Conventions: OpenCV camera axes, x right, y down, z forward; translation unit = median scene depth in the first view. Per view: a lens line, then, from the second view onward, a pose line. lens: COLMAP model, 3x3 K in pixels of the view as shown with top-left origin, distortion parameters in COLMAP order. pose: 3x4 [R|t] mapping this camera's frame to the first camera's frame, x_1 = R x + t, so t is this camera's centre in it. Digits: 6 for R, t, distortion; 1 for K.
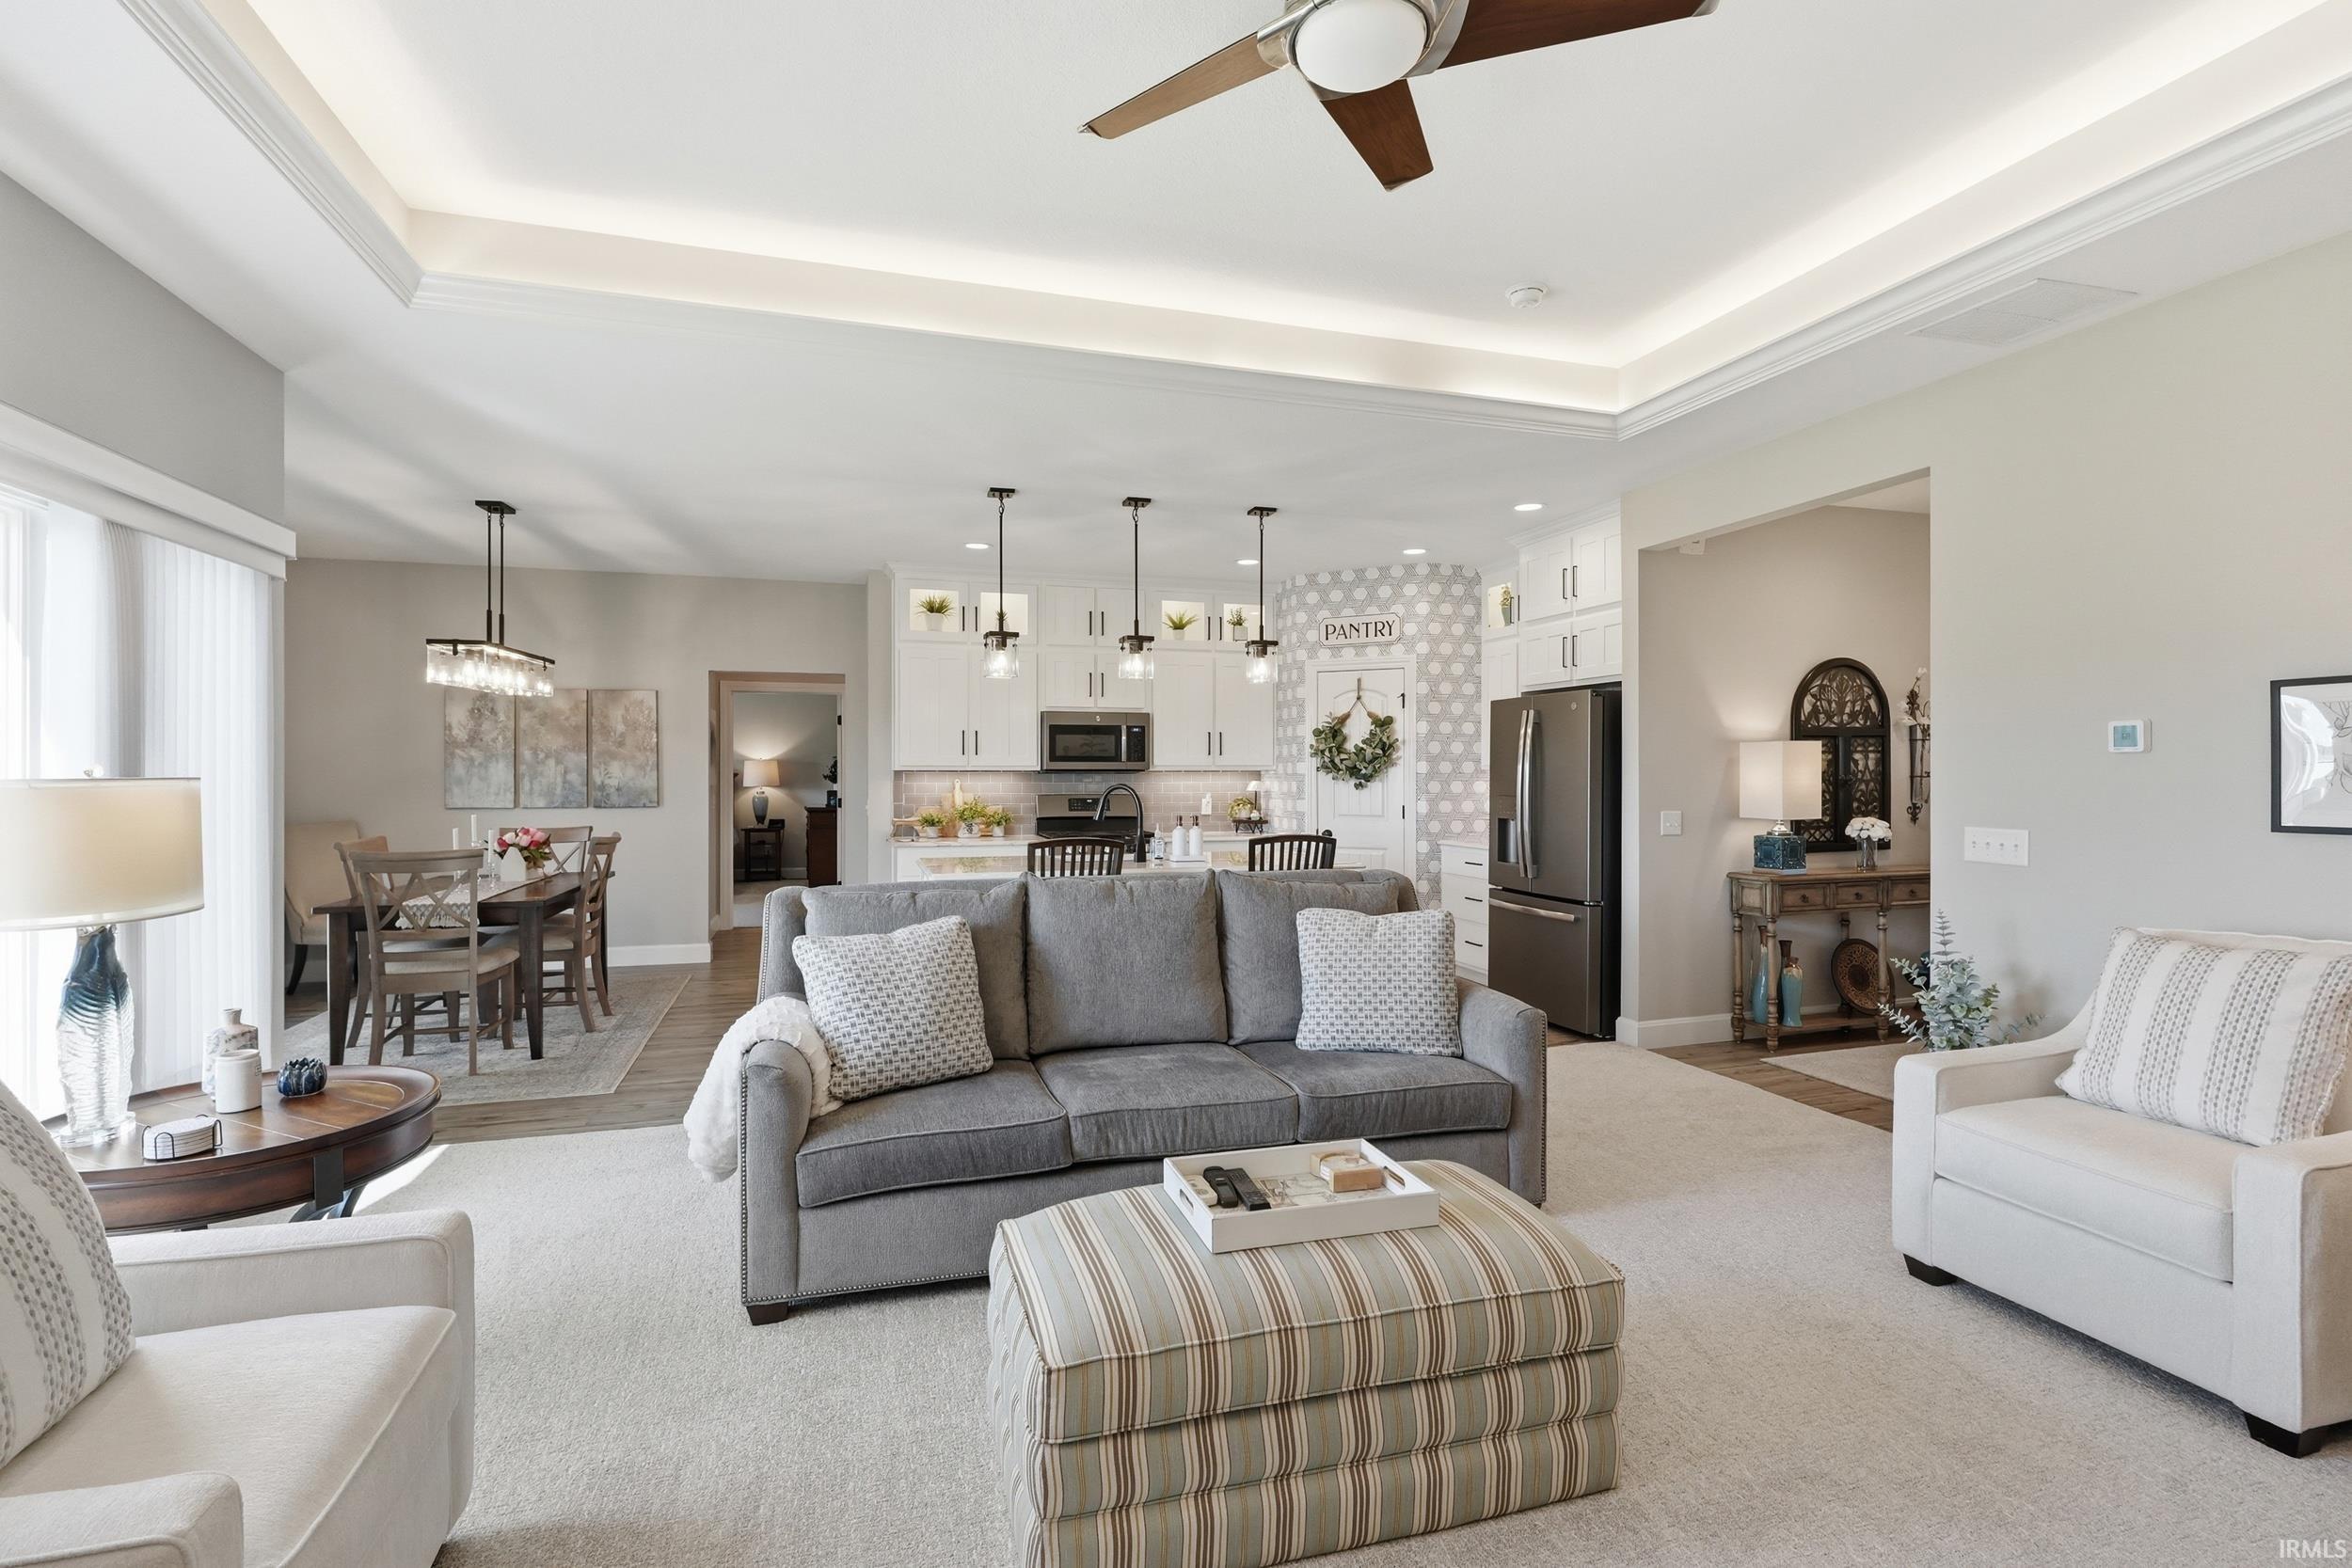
lens RADIAL K [[1063.5, 0, 1171.6], [0, 1063.5, 770.3], [0, 0, 1]] dist [-0.002747, -0.000154]
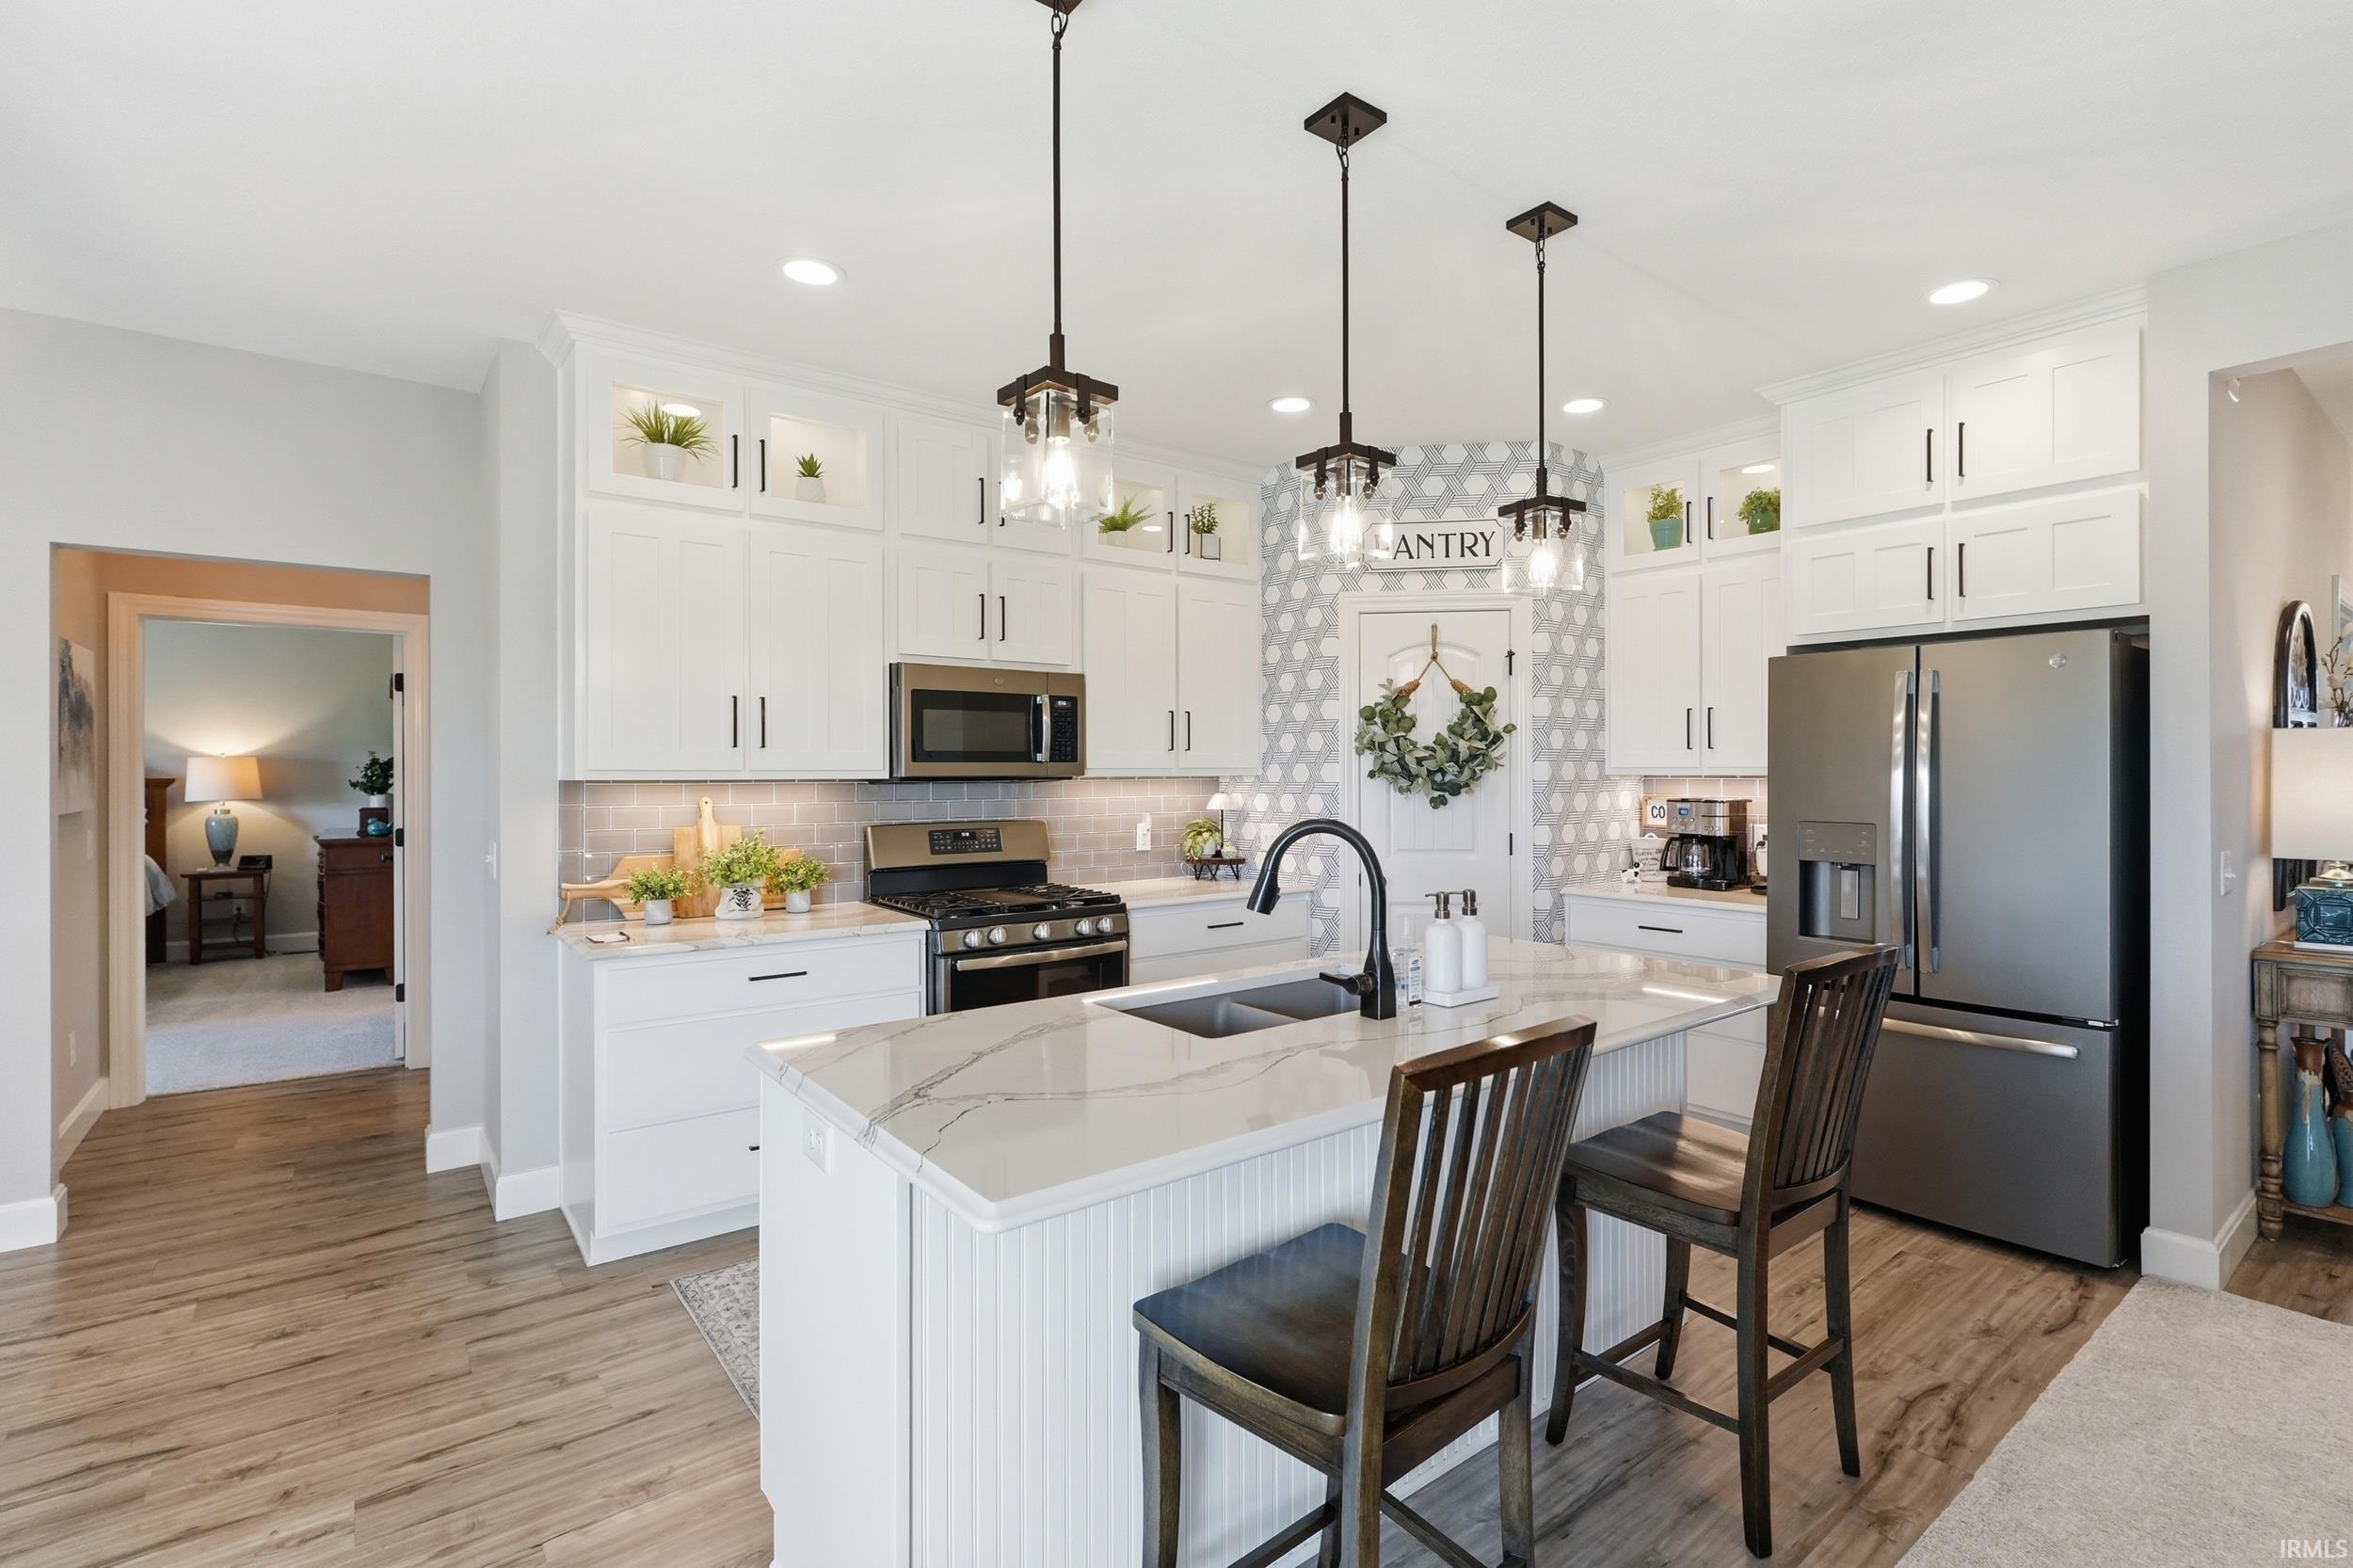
lens RADIAL K [[1064.0, 0, 1172.1], [0, 1064.0, 770.3], [0, 0, 1]] dist [-0.002747, -0.000154]
pose [[0.937765, -0.002628, 0.347260, -0.180207], [0.002038, 0.999996, 0.002063, -0.004958], [-0.347264, -0.001226, 0.937767, 0.492367]]
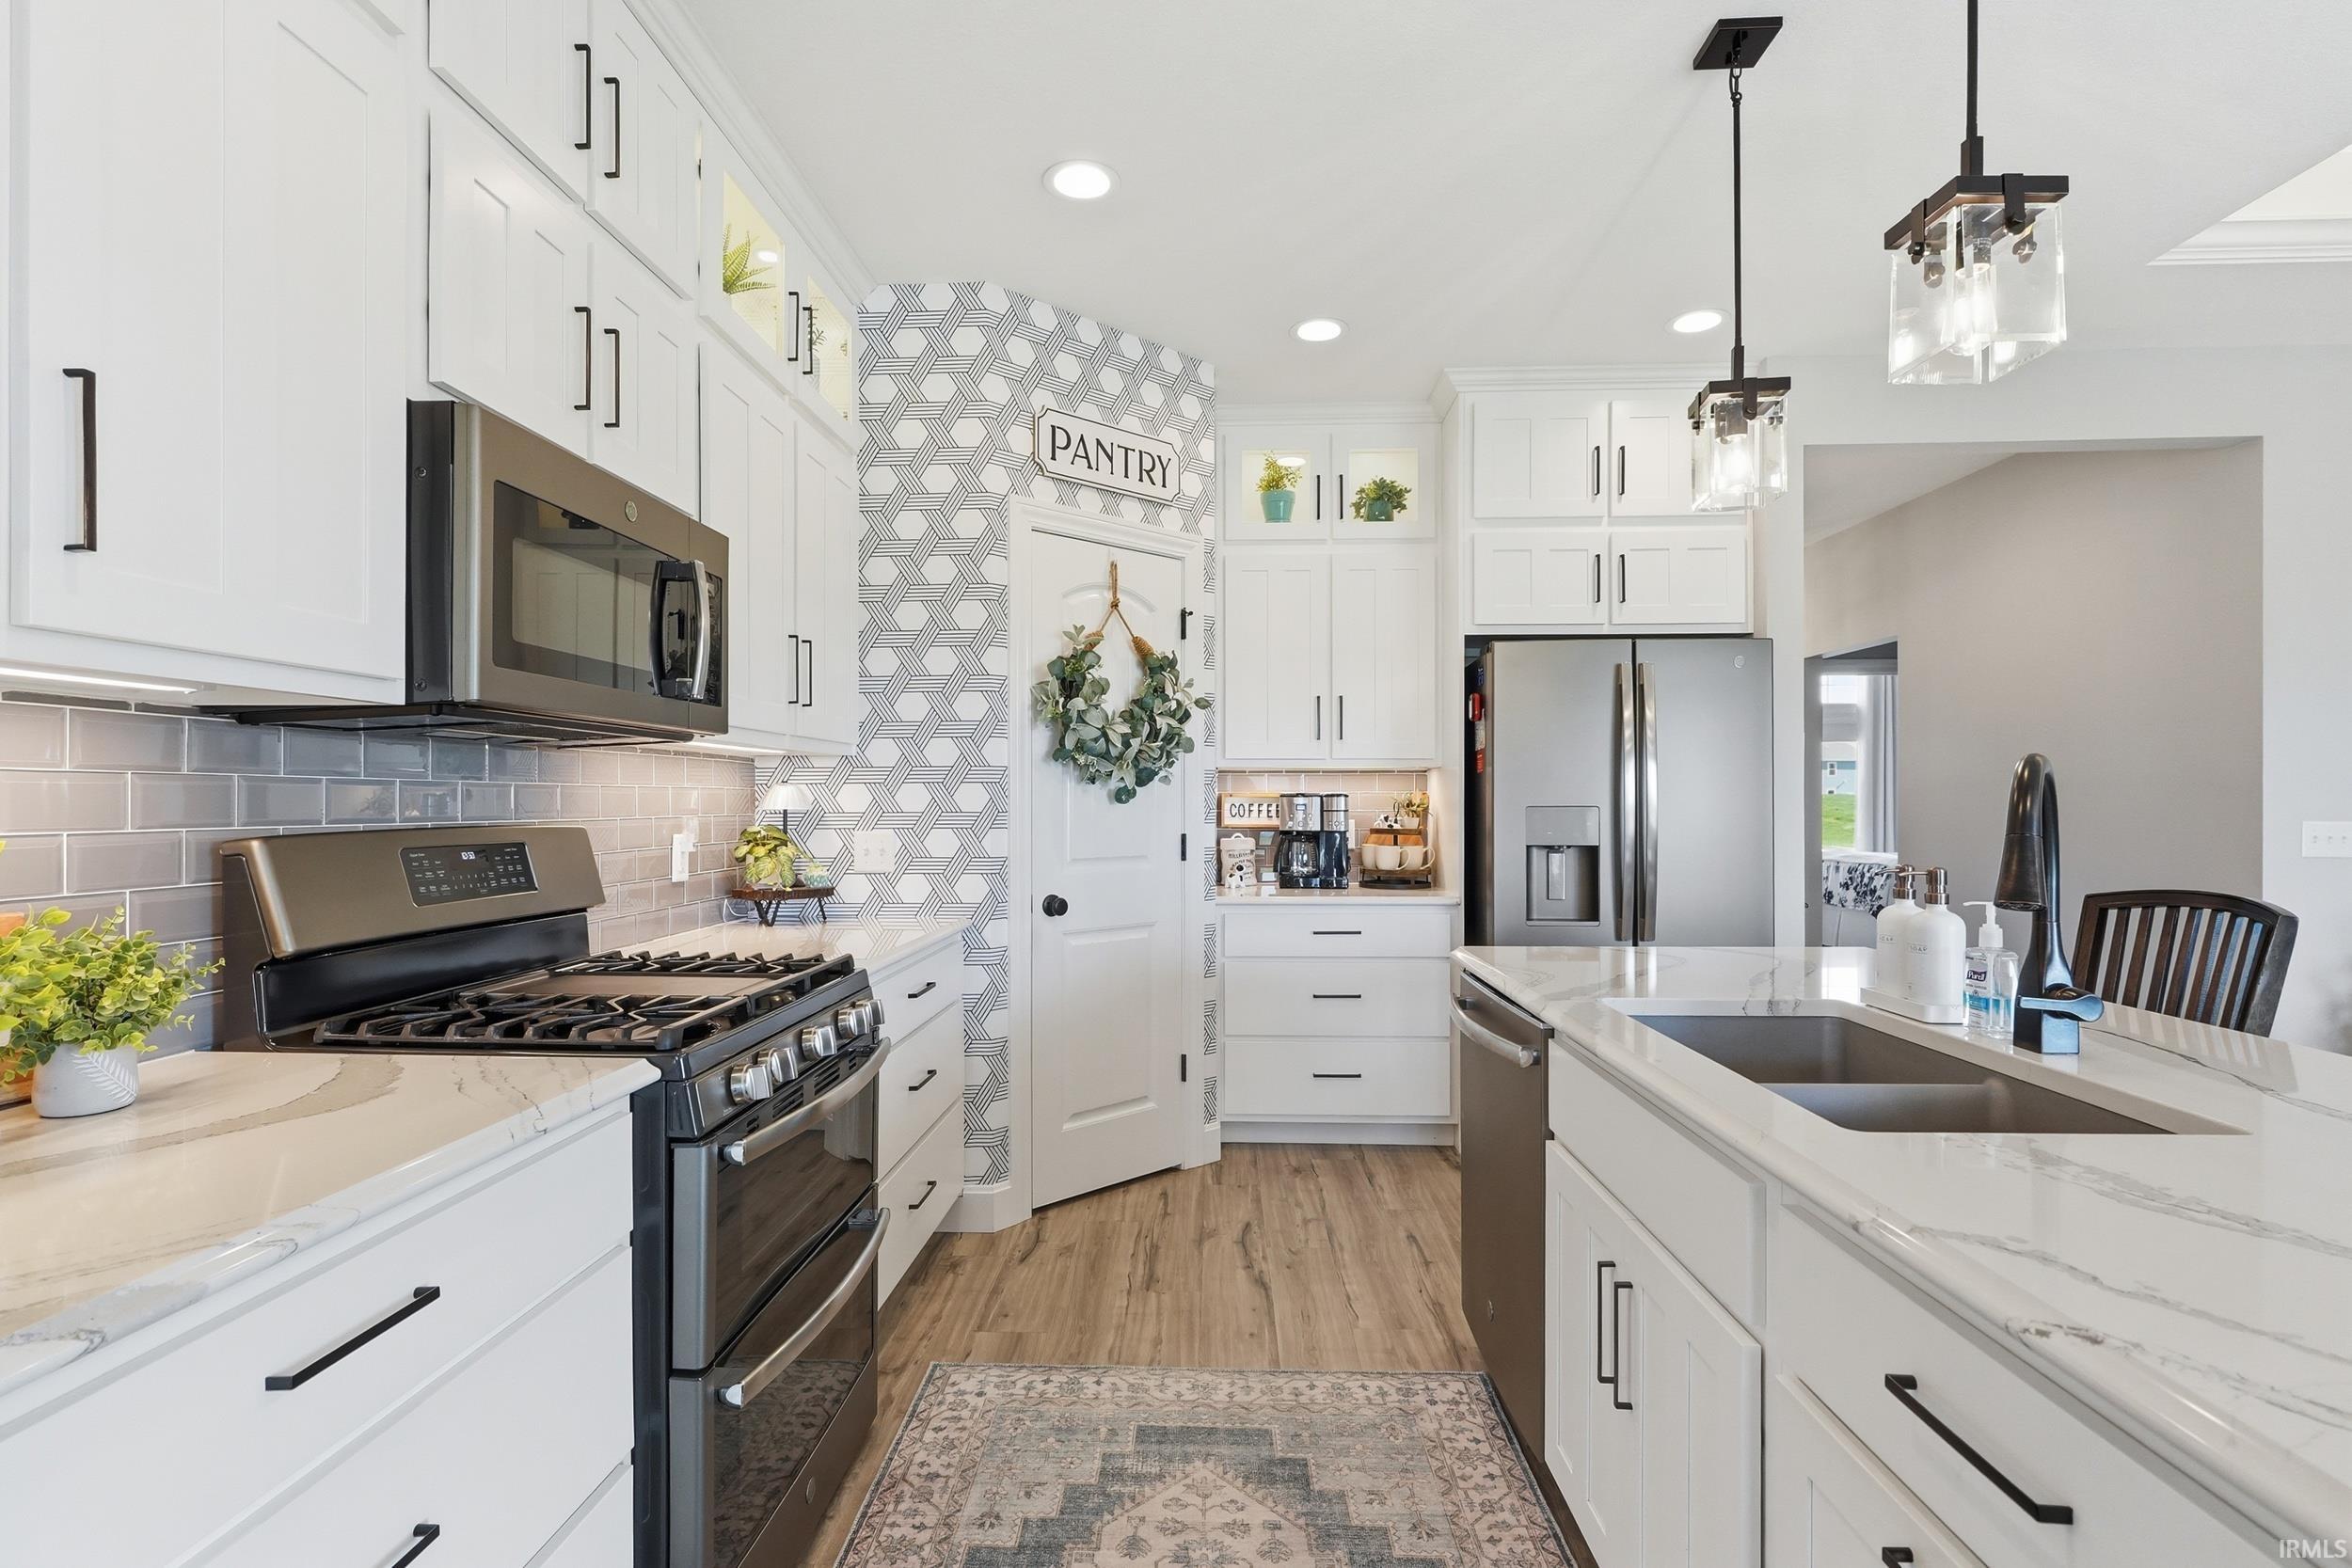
lens RADIAL K [[1099.9, 0, 1175.2], [0, 1099.9, 805.2], [0, 0, 1]] dist [-0.004582, -0.000160]
pose [[0.342686, -0.003970, 0.939442, -0.272216], [-0.002024, 0.999986, 0.004964, 0.017495], [-0.939448, -0.003603, 0.342673, 0.829051]]
